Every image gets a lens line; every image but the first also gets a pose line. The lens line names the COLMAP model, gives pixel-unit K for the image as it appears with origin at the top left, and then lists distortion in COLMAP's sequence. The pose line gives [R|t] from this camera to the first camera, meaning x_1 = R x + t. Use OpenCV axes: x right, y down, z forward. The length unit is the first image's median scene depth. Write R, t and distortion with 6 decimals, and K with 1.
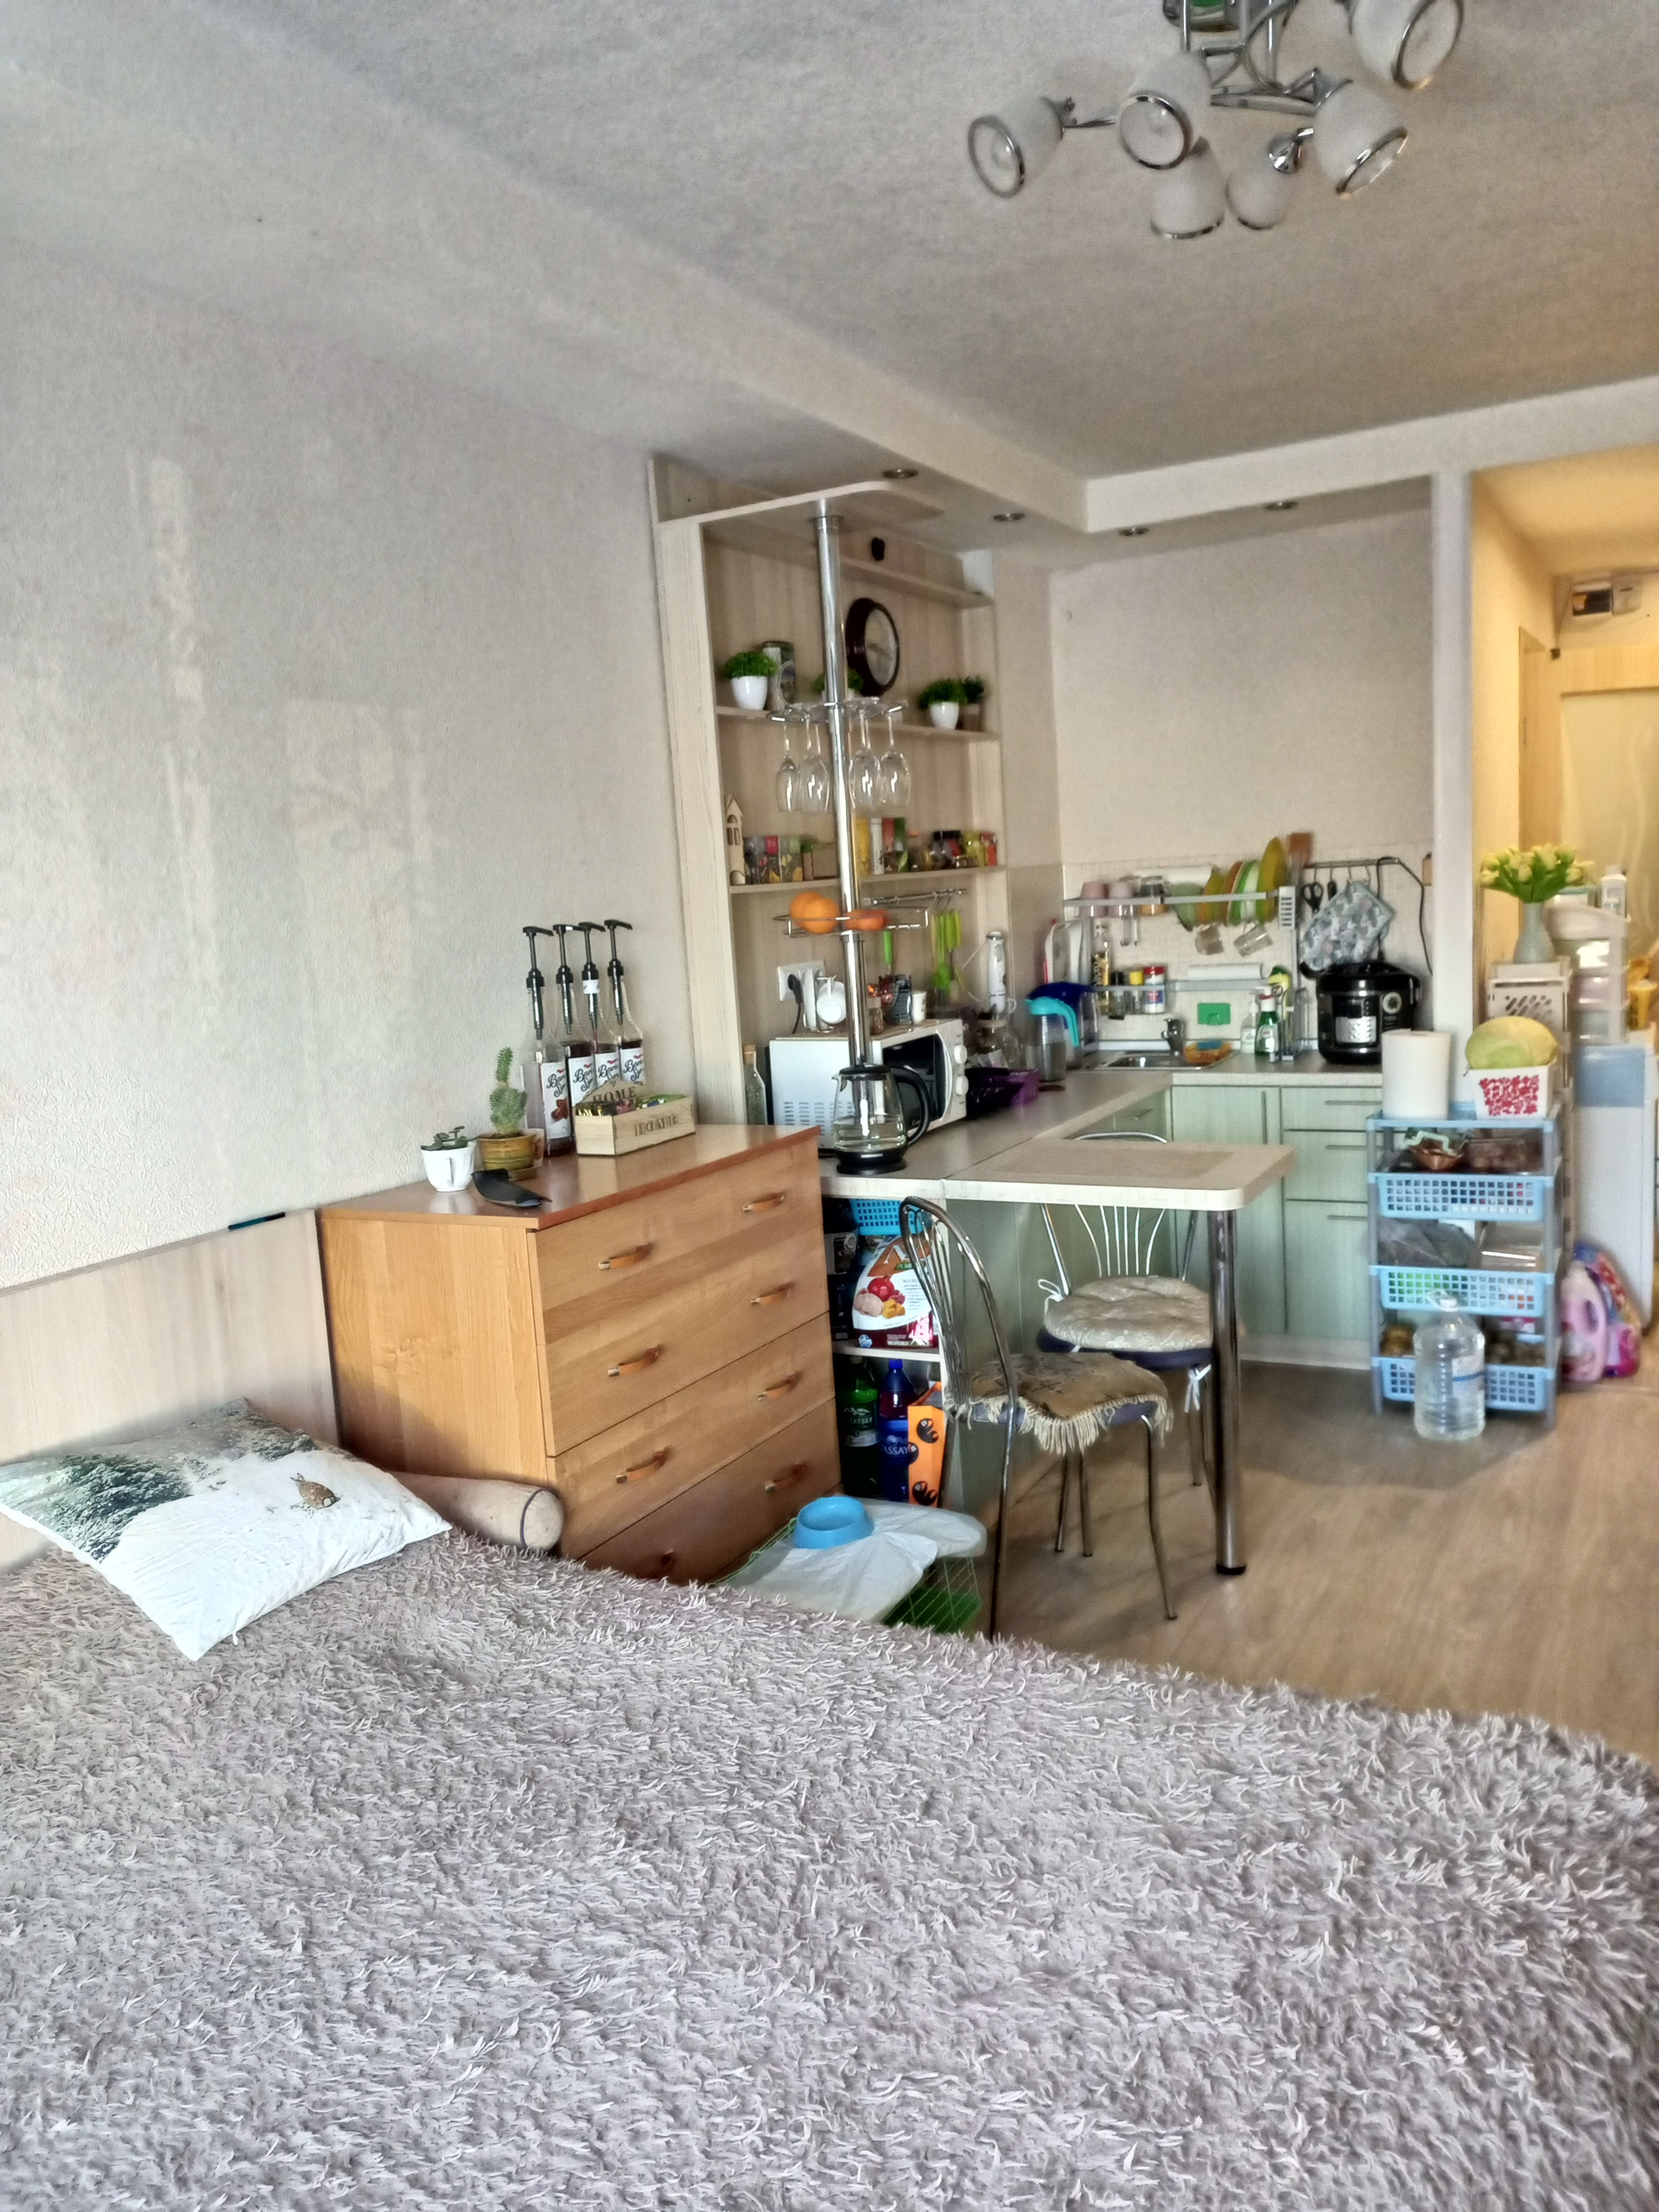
lens RADIAL K [[1657.3, 0, 856.1], [0, 1657.3, 1101.4], [0, 0, 1]] dist [0.080284, -0.077130]
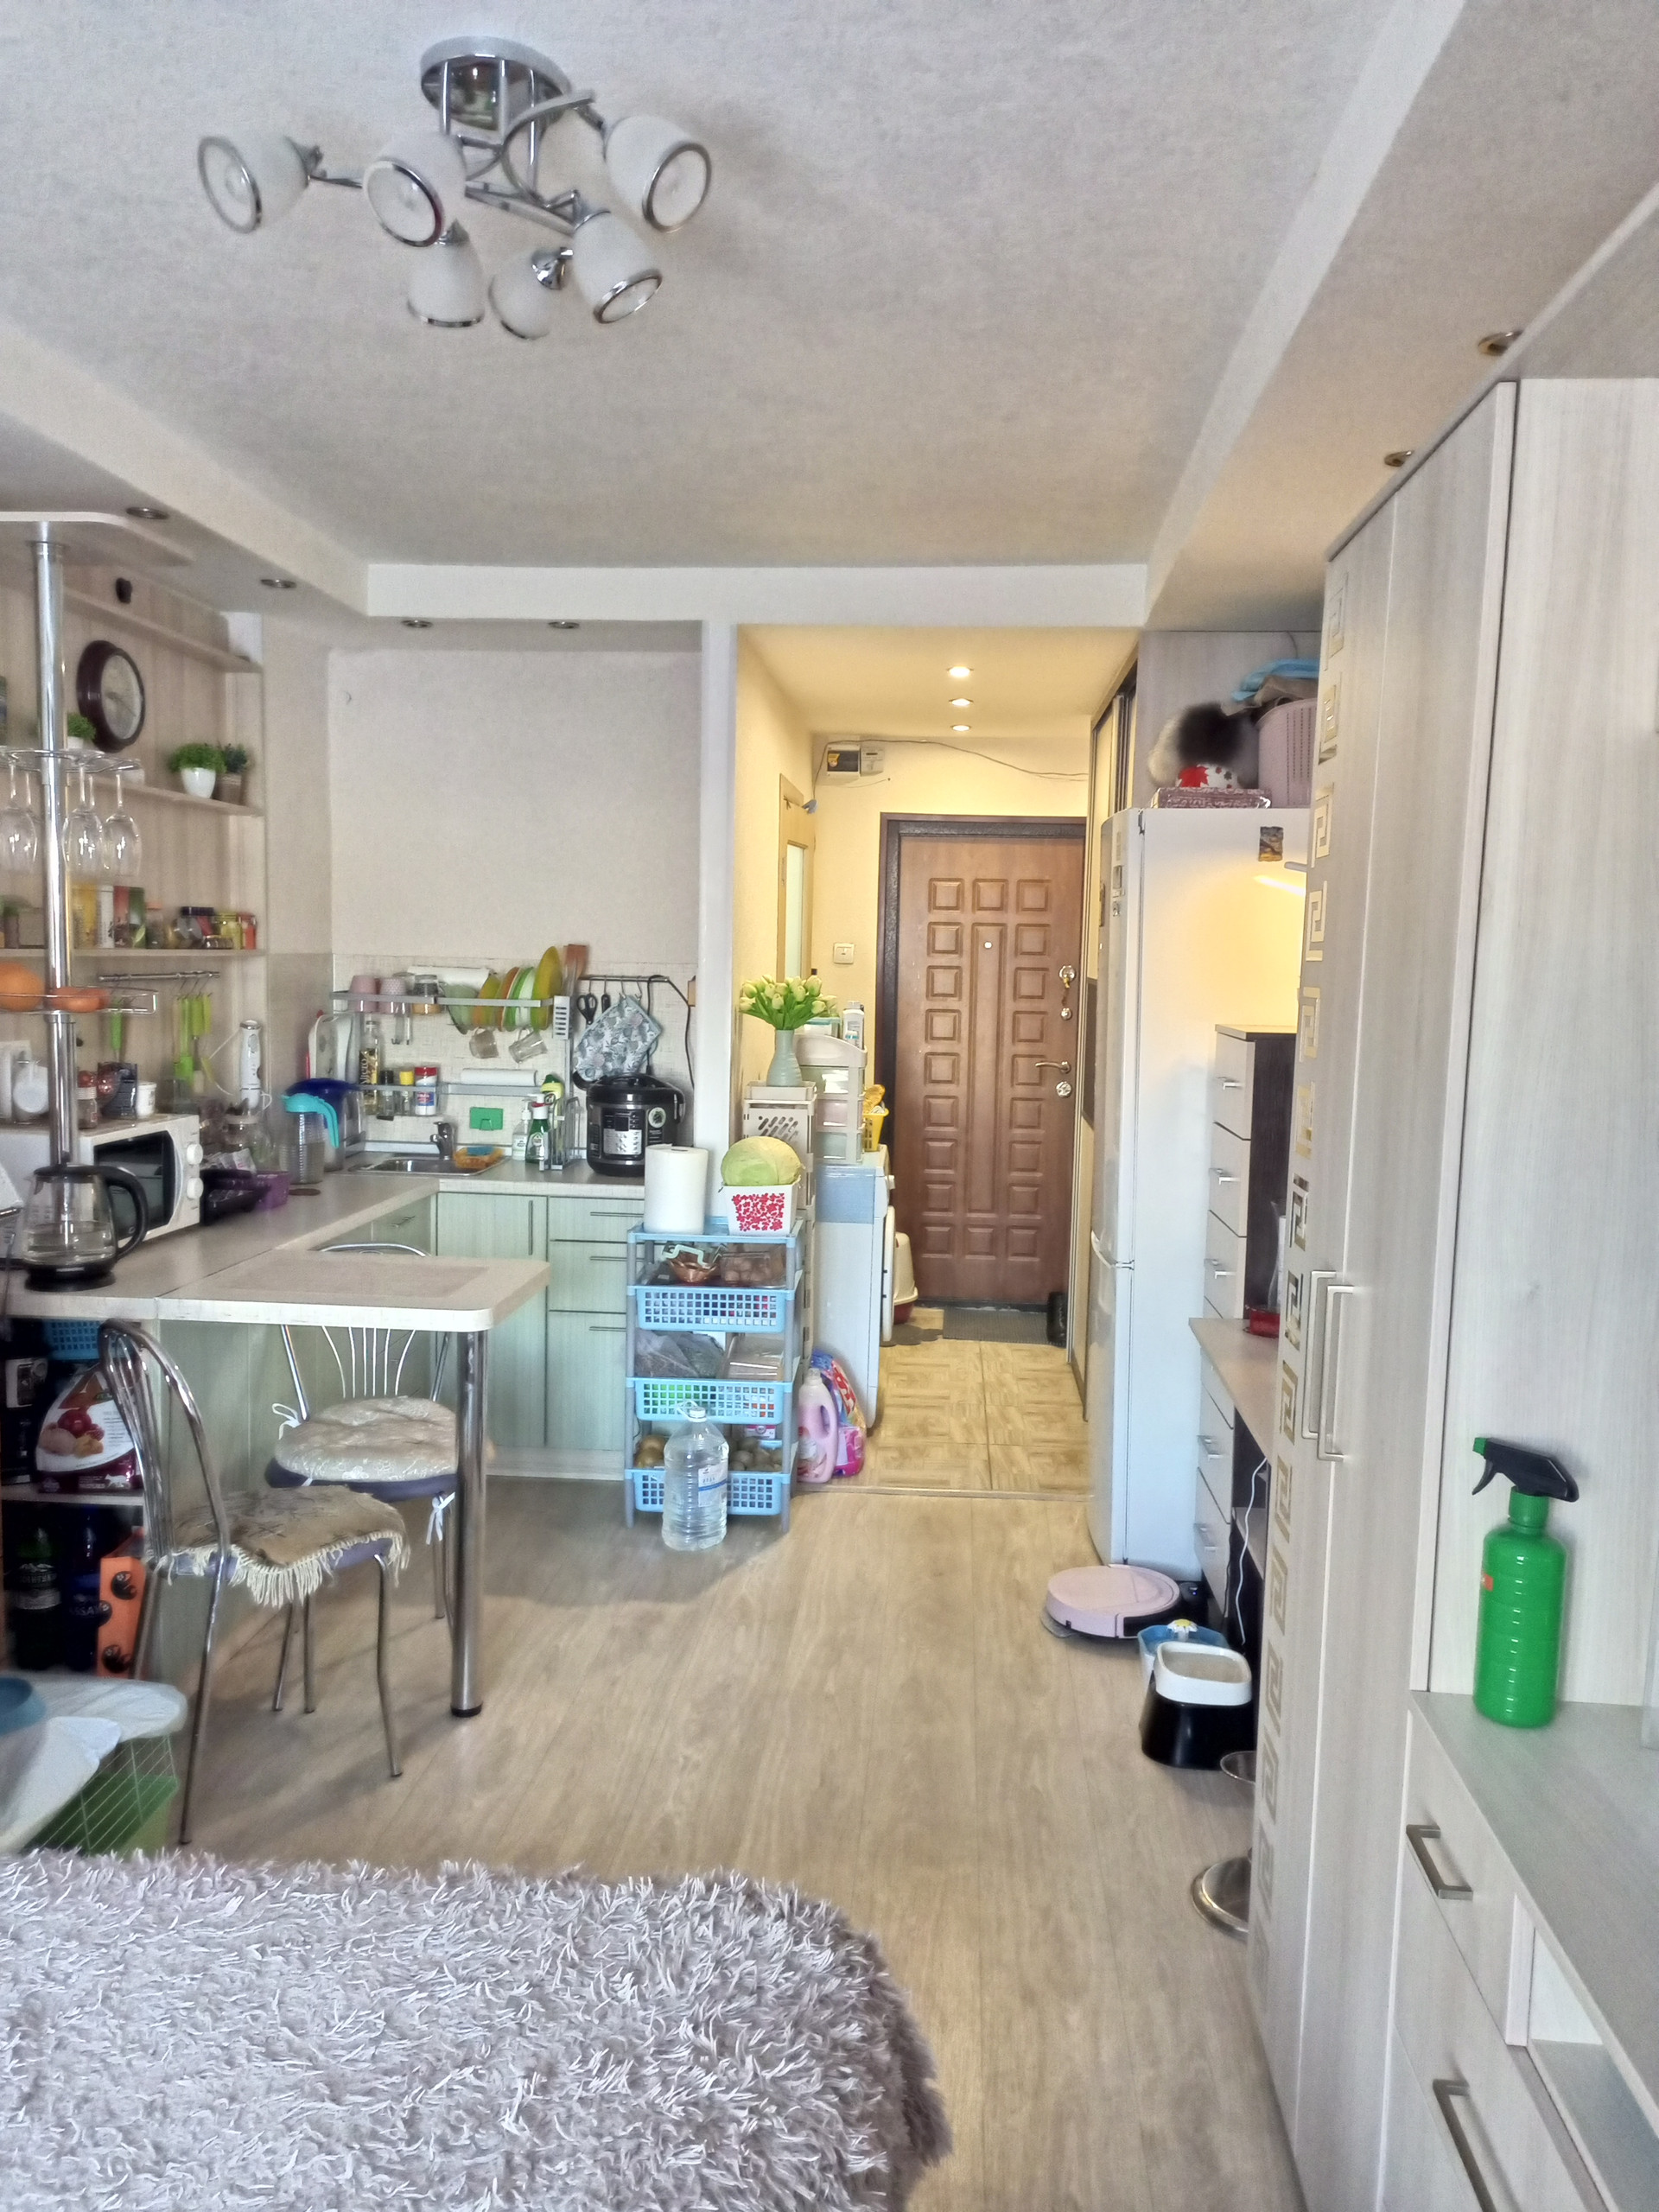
lens RADIAL K [[1640.3, 0, 829.7], [0, 1640.3, 1112.6], [0, 0, 1]] dist [0.055827, -0.068267]
pose [[0.919155, 0.046058, 0.391194, 0.027087], [-0.026101, 0.998079, -0.056183, -0.009022], [-0.393030, 0.041430, 0.918592, 0.037924]]
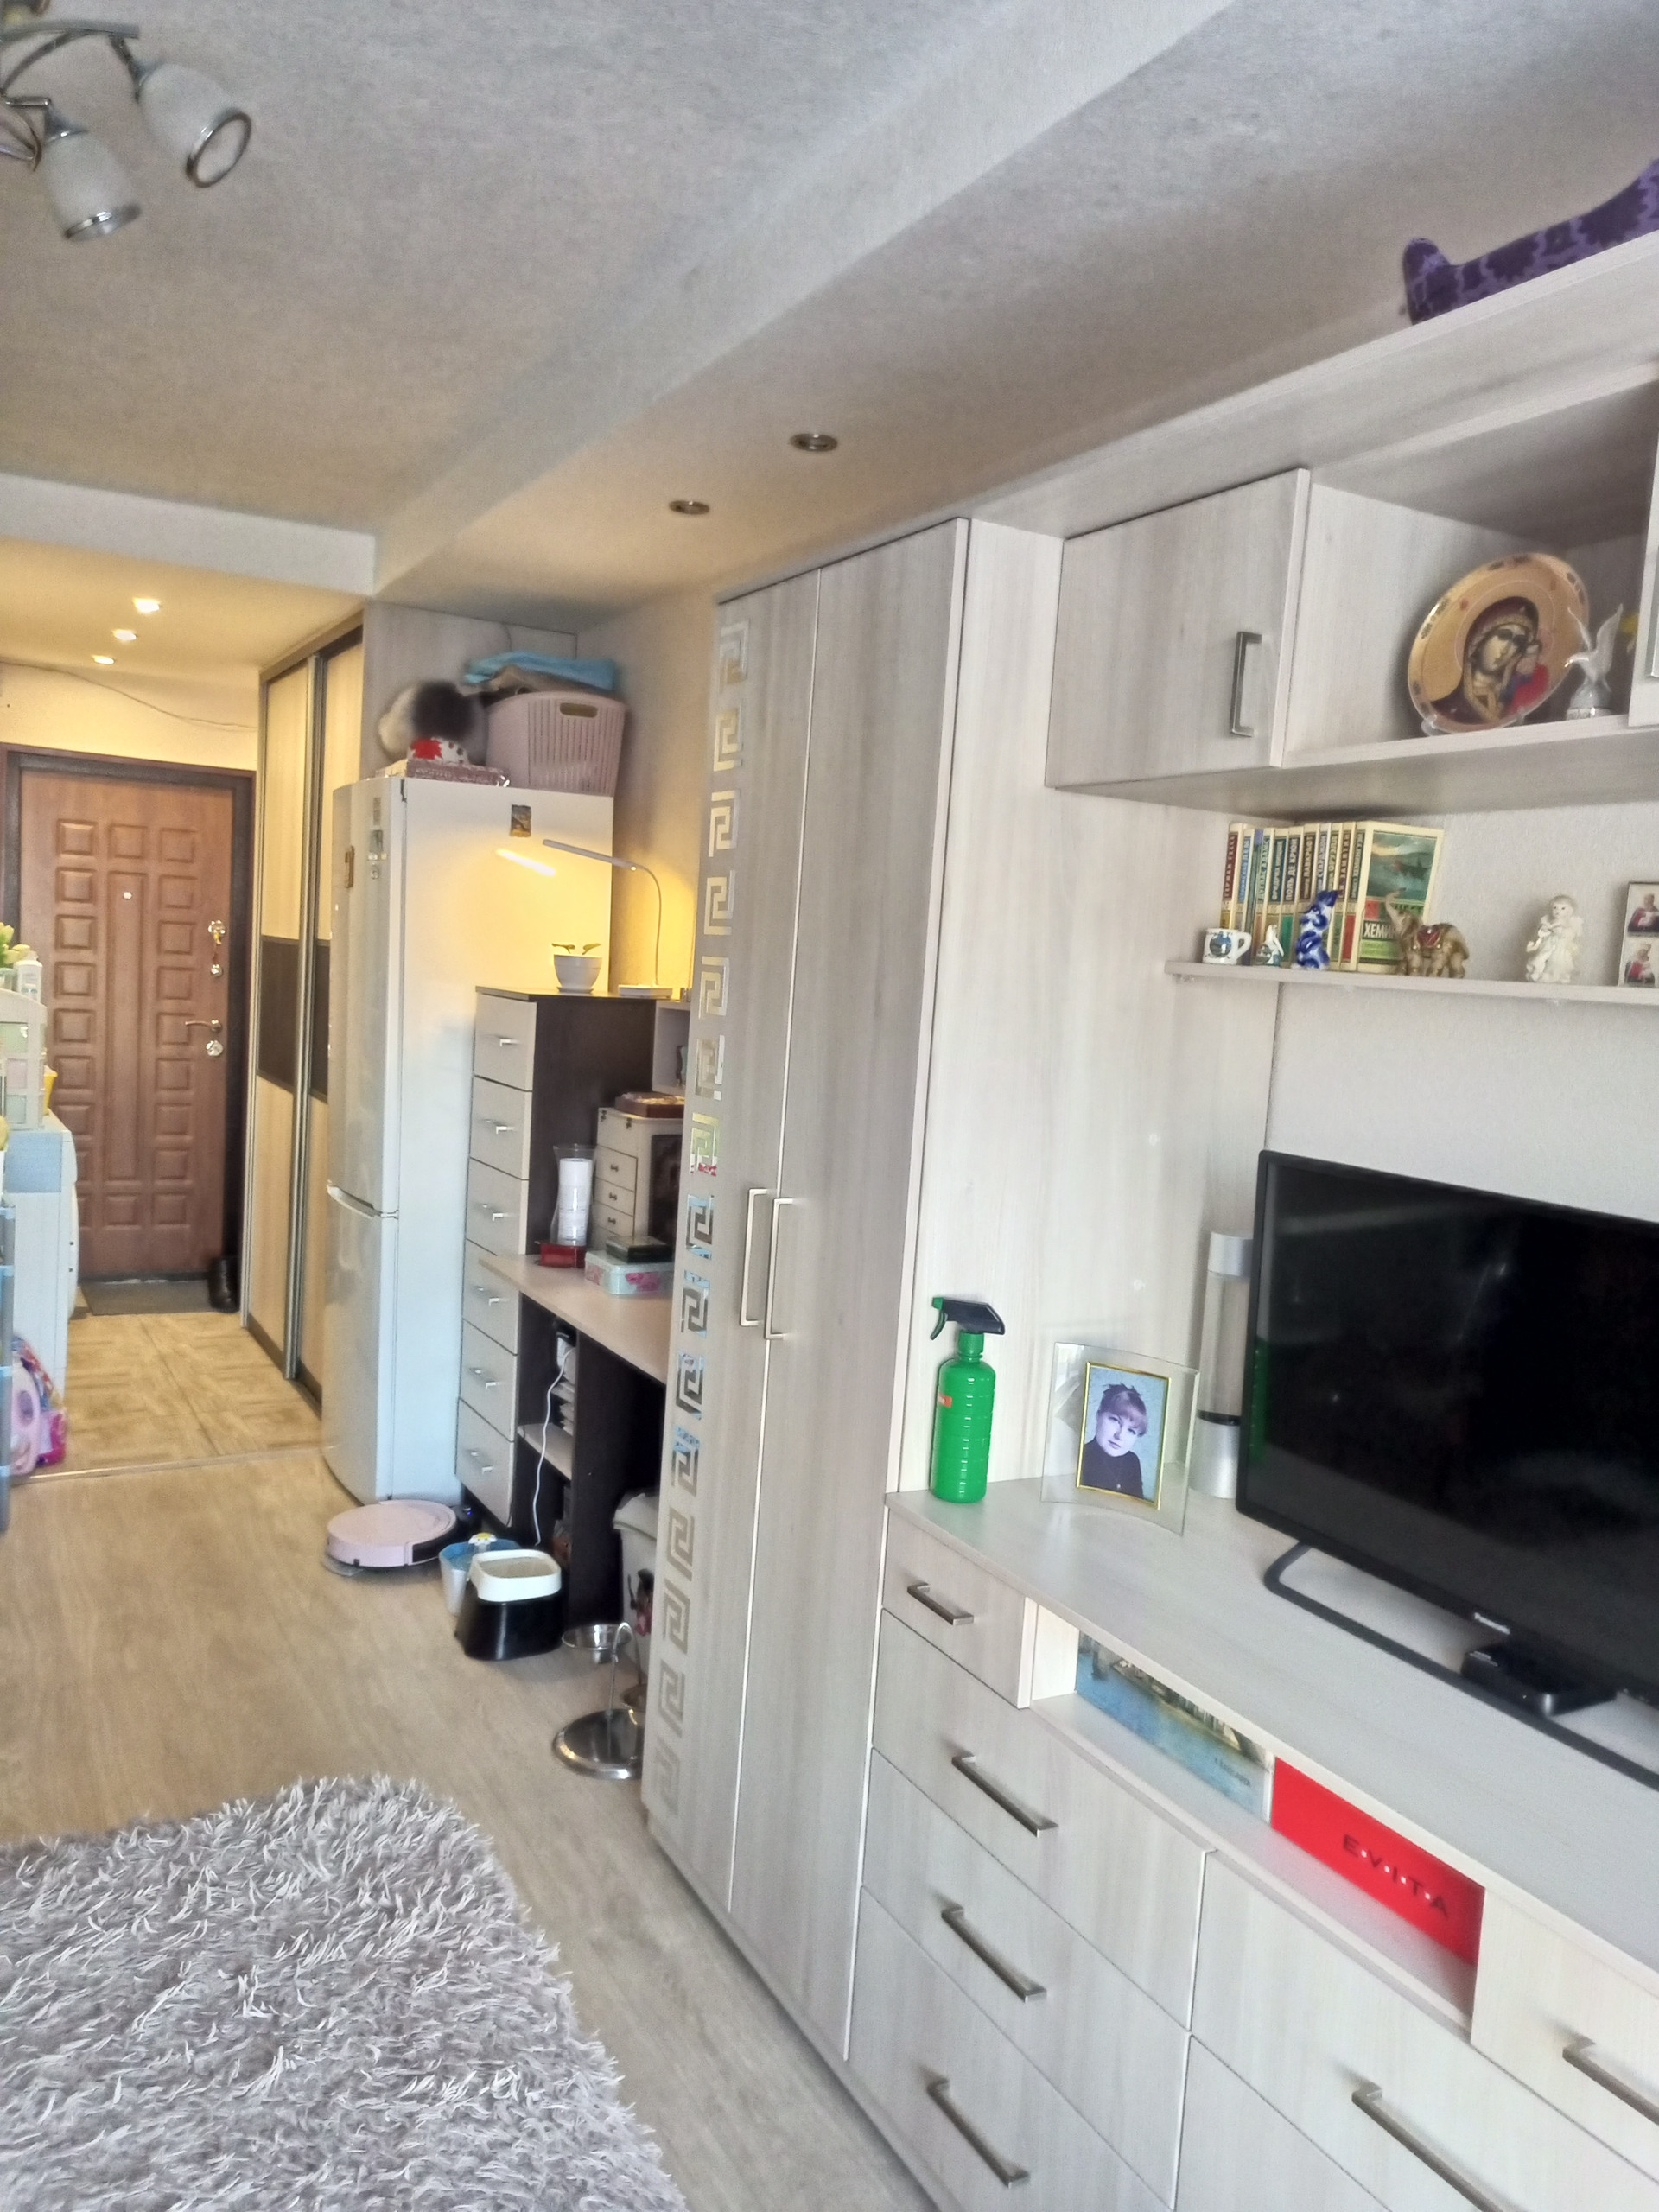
lens RADIAL K [[1652.8, 0, 829.5], [0, 1652.8, 1106.0], [0, 0, 1]] dist [0.058825, -0.070264]
pose [[0.553119, 0.021607, 0.832822, -0.130536], [0.020209, 0.999021, -0.039341, 0.000454], [-0.832857, 0.038591, 0.552141, 0.072113]]
